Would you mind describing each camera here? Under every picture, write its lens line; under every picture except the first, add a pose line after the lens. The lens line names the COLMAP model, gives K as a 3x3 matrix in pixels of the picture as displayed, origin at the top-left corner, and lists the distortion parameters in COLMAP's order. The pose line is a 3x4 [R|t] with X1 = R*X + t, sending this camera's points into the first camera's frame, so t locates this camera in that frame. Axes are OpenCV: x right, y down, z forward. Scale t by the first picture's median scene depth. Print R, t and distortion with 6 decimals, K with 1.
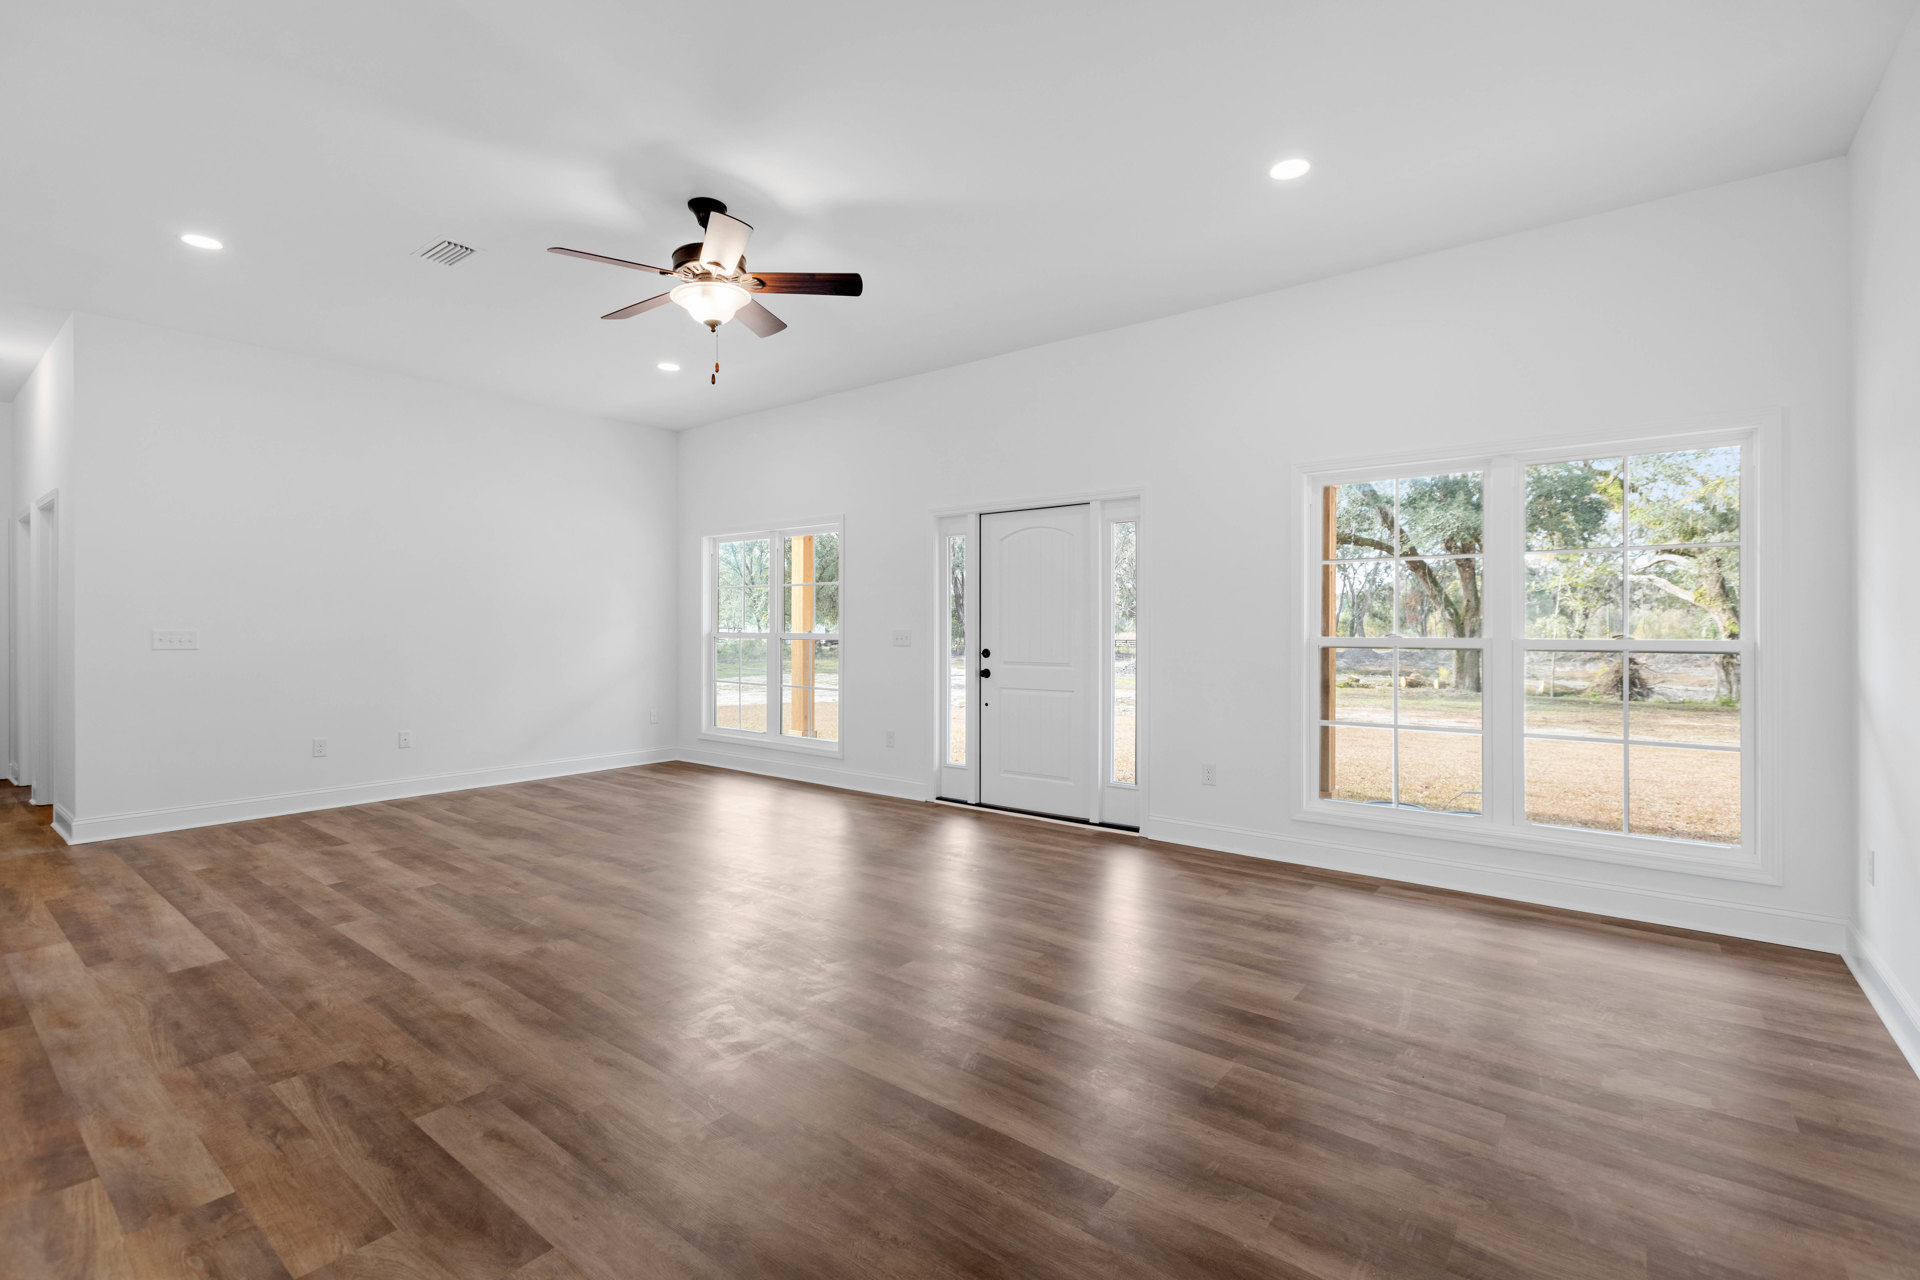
lens RADIAL K [[856.5, 0, 928.6], [0, 856.5, 624.8], [0, 0, 1]] dist [-0.000097, -0.000136]
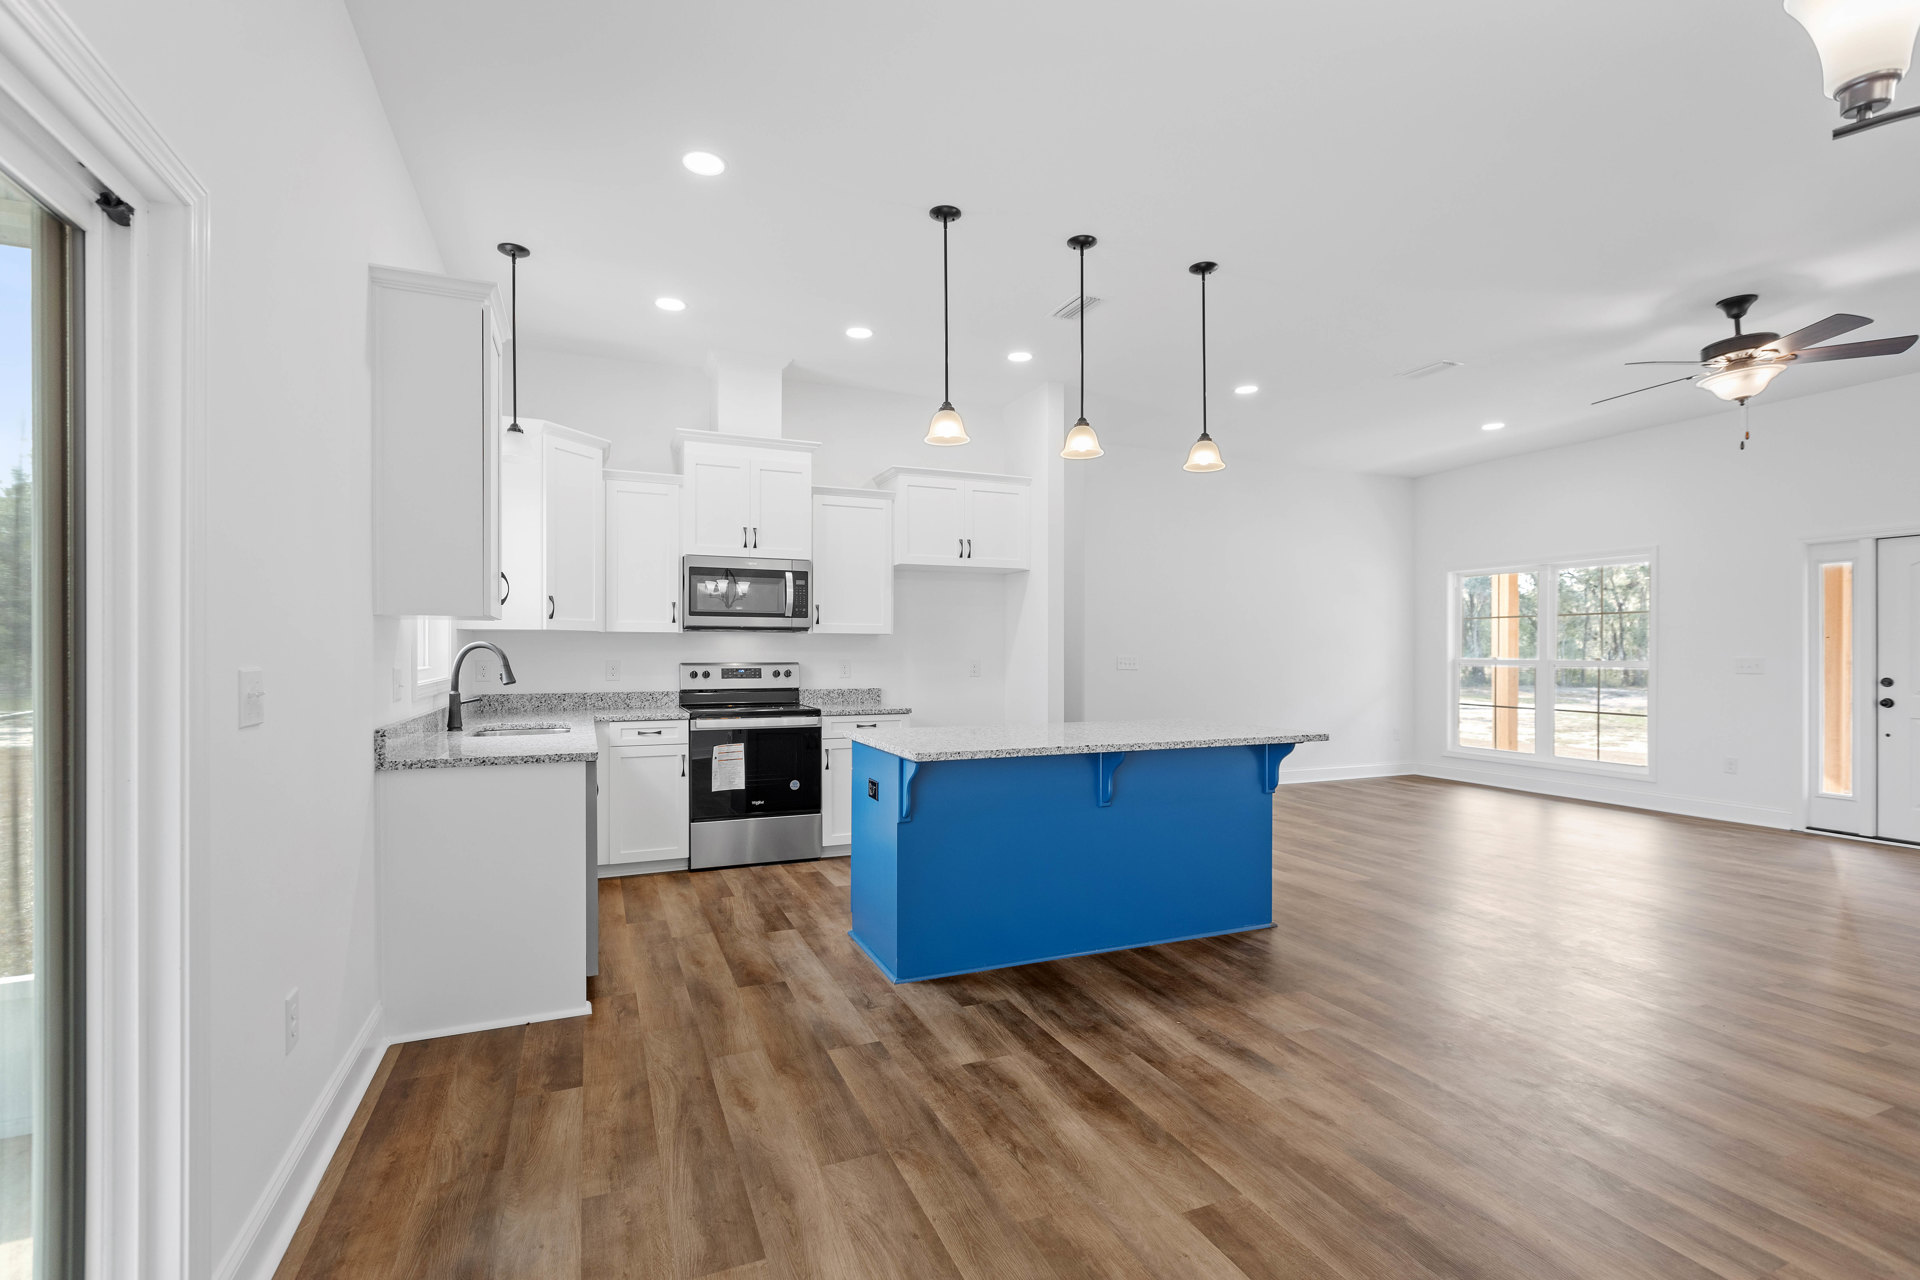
lens RADIAL K [[856.5, 0, 953.3], [0, 856.5, 648.8], [0, 0, 1]] dist [-0.000097, -0.000136]
pose [[0.879505, 0.000126, -0.475889, -0.049340], [-0.000454, 1.000000, -0.000575, -0.000334], [0.475889, 0.000722, 0.879505, -0.043756]]
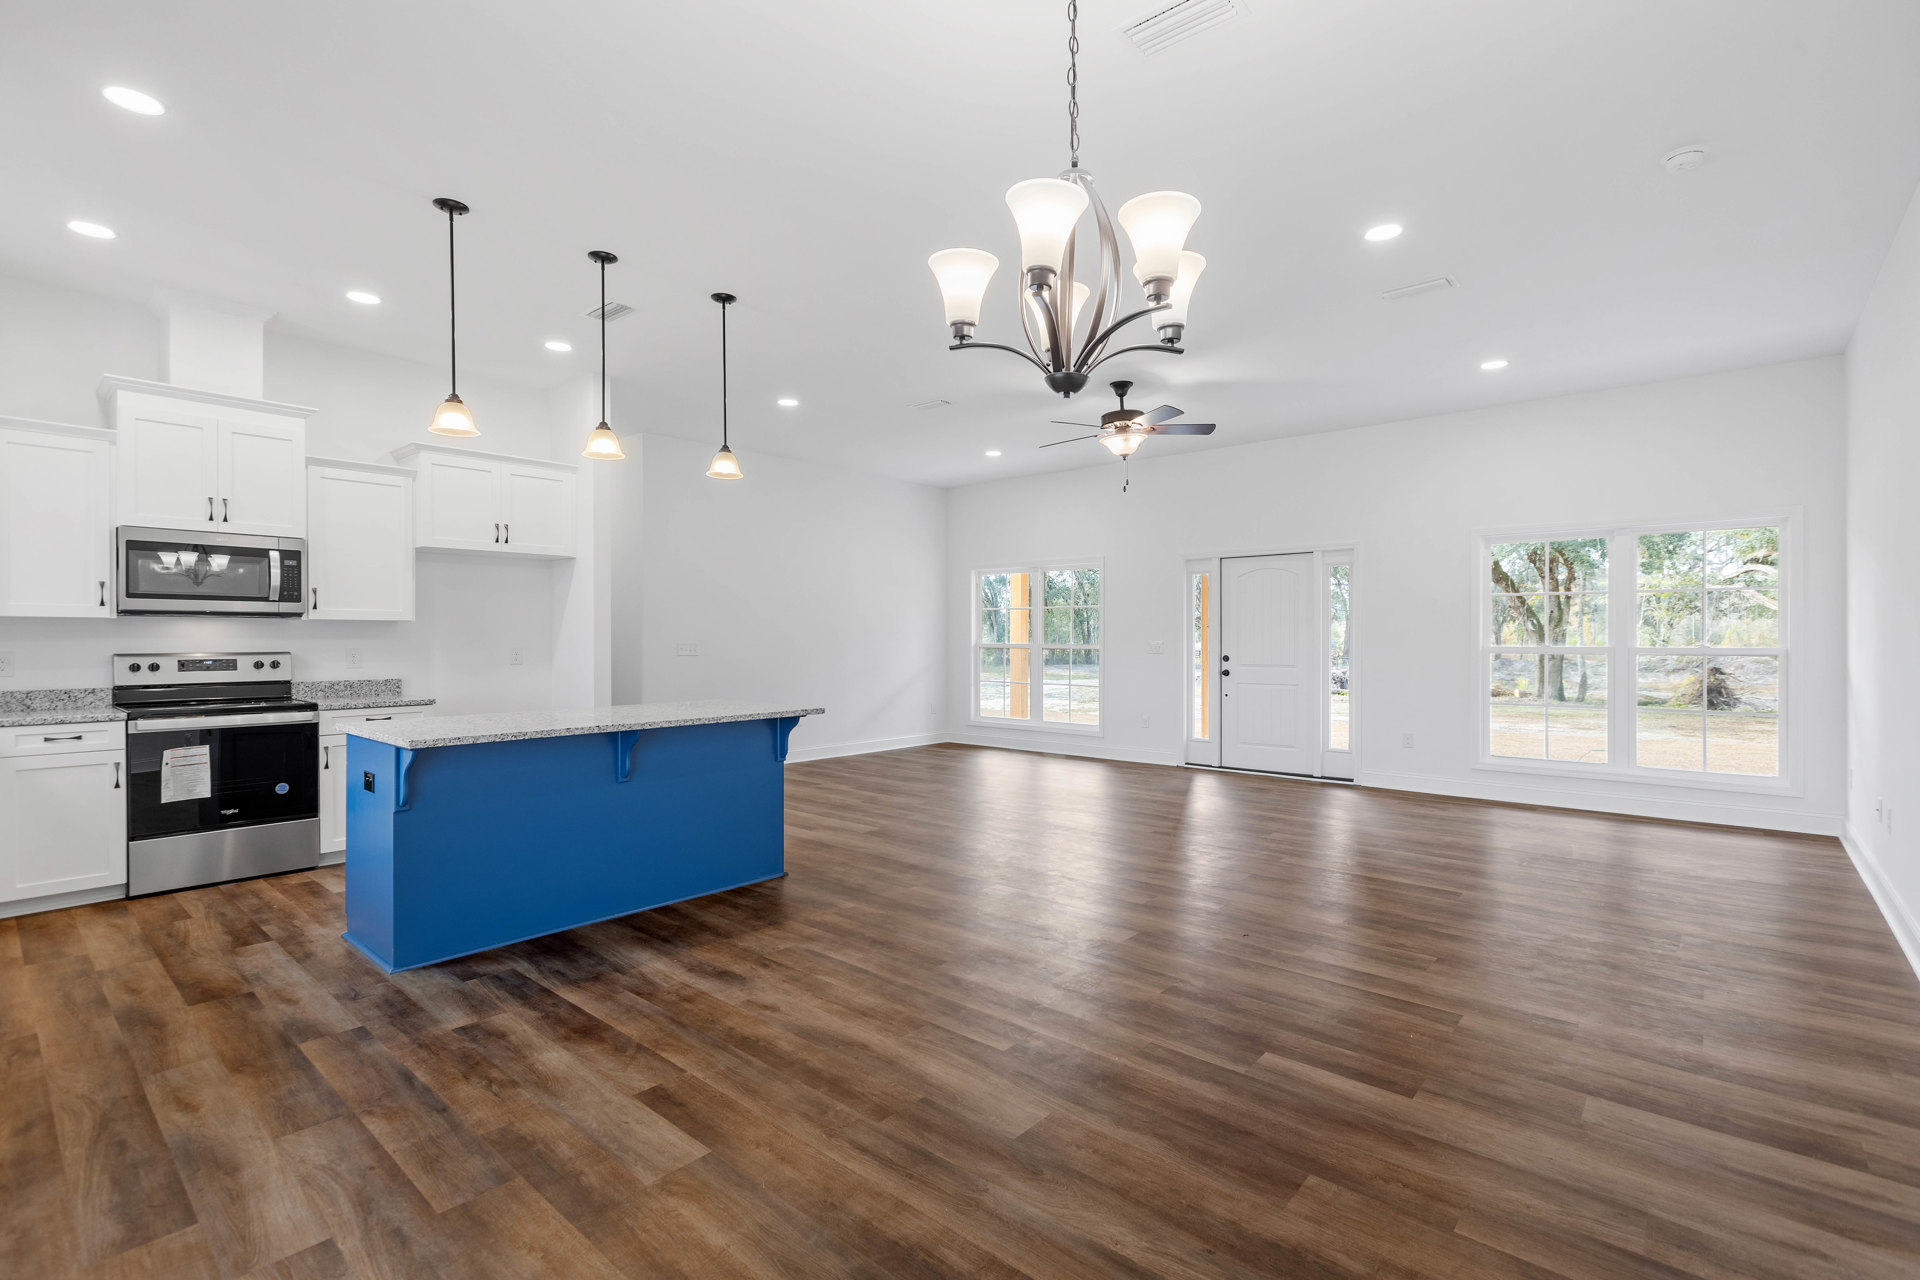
lens RADIAL K [[856.5, 0, 945.5], [0, 856.5, 636.8], [0, 0, 1]] dist [-0.000097, -0.000136]
pose [[0.998877, -0.001085, -0.047374, -0.039917], [0.001169, 0.999998, 0.001759, -0.000451], [0.047372, -0.001812, 0.998876, -0.050560]]
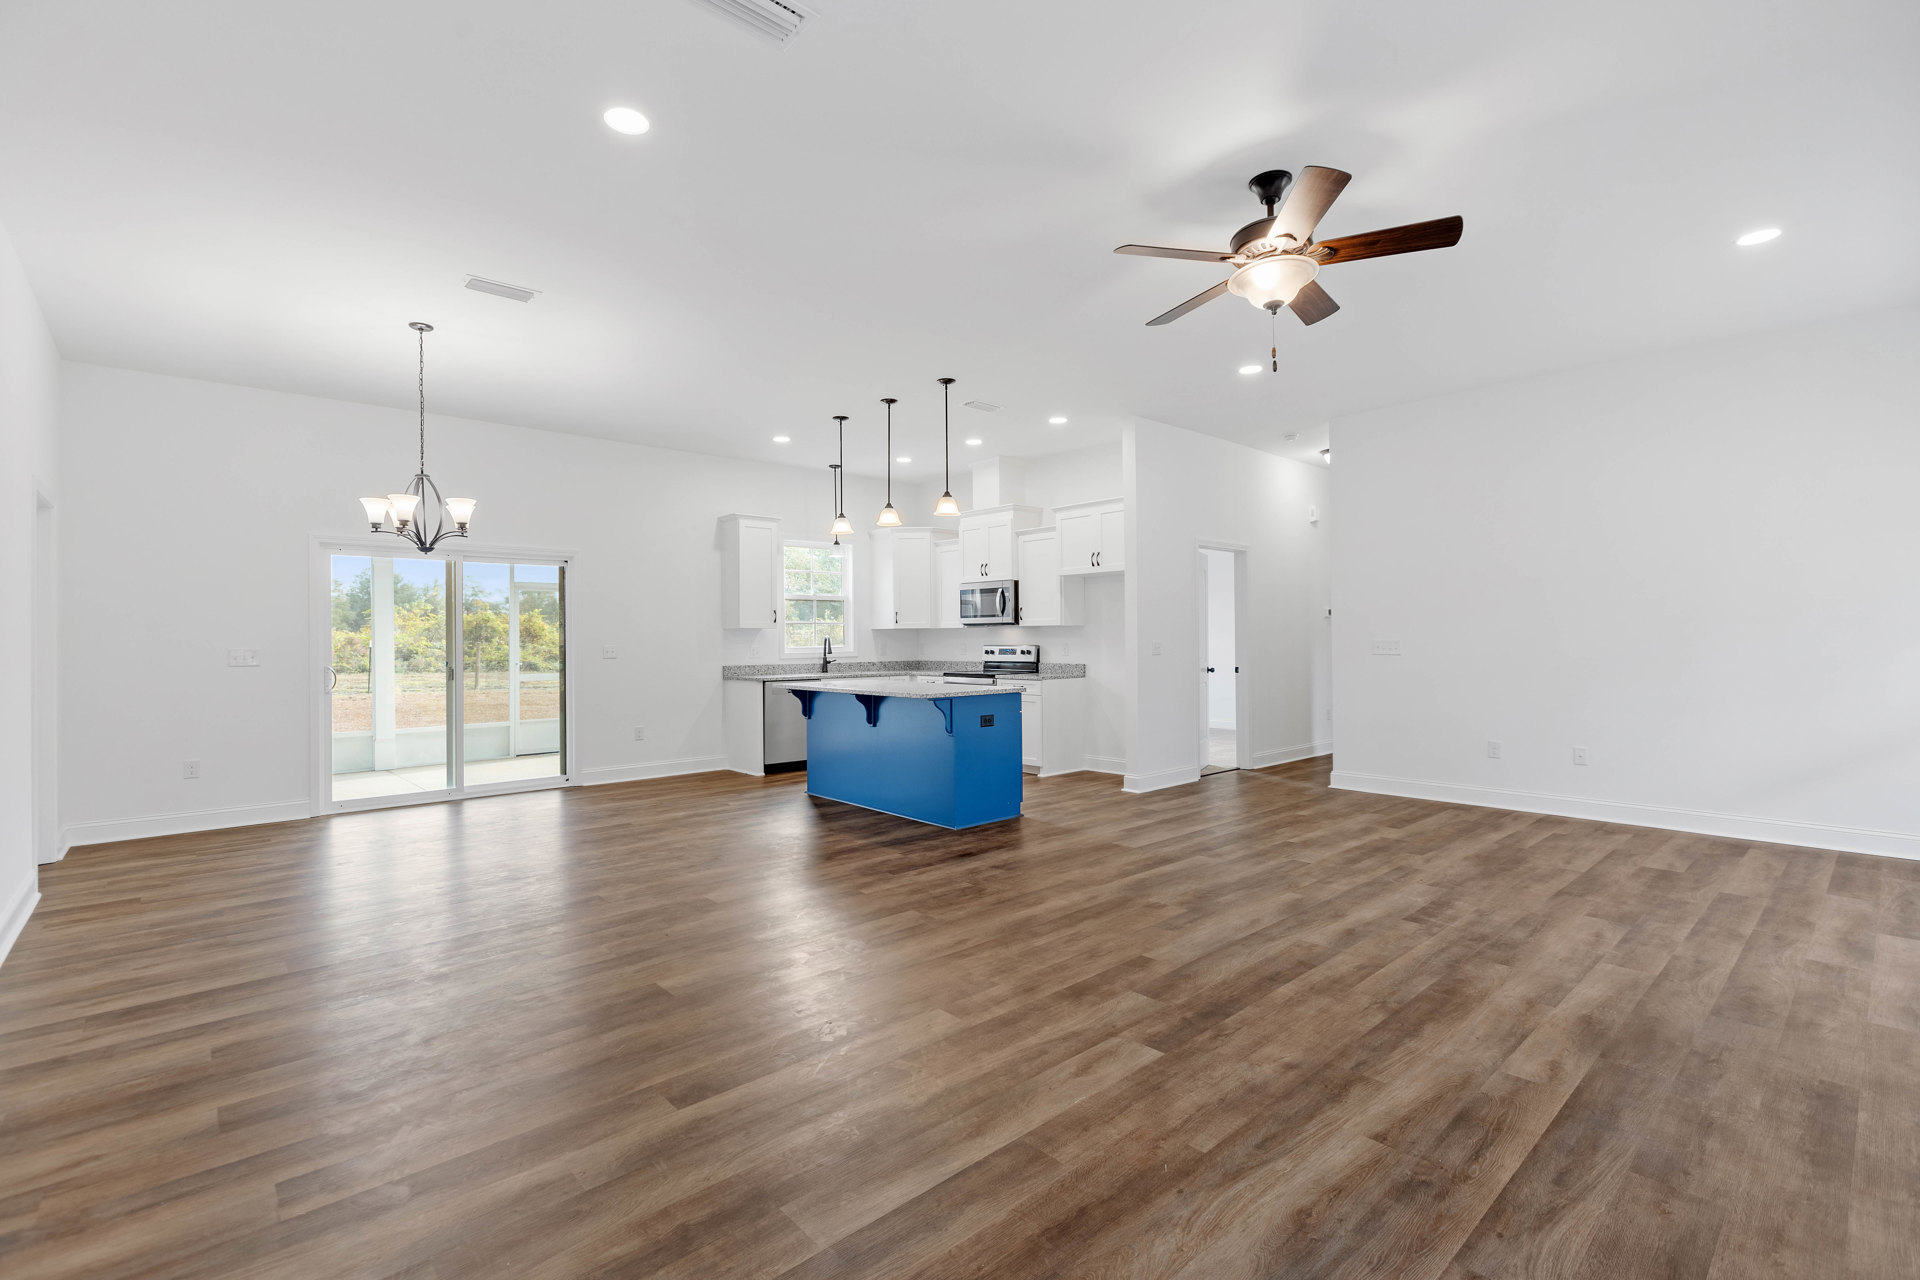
lens RADIAL K [[856.5, 0, 951.4], [0, 856.5, 635.5], [0, 0, 1]] dist [-0.000097, -0.000136]
pose [[-0.169354, -0.008986, -0.985514, 0.045571], [0.008521, 0.999908, -0.010582, 0.001106], [0.985518, -0.010190, -0.169262, 0.053302]]
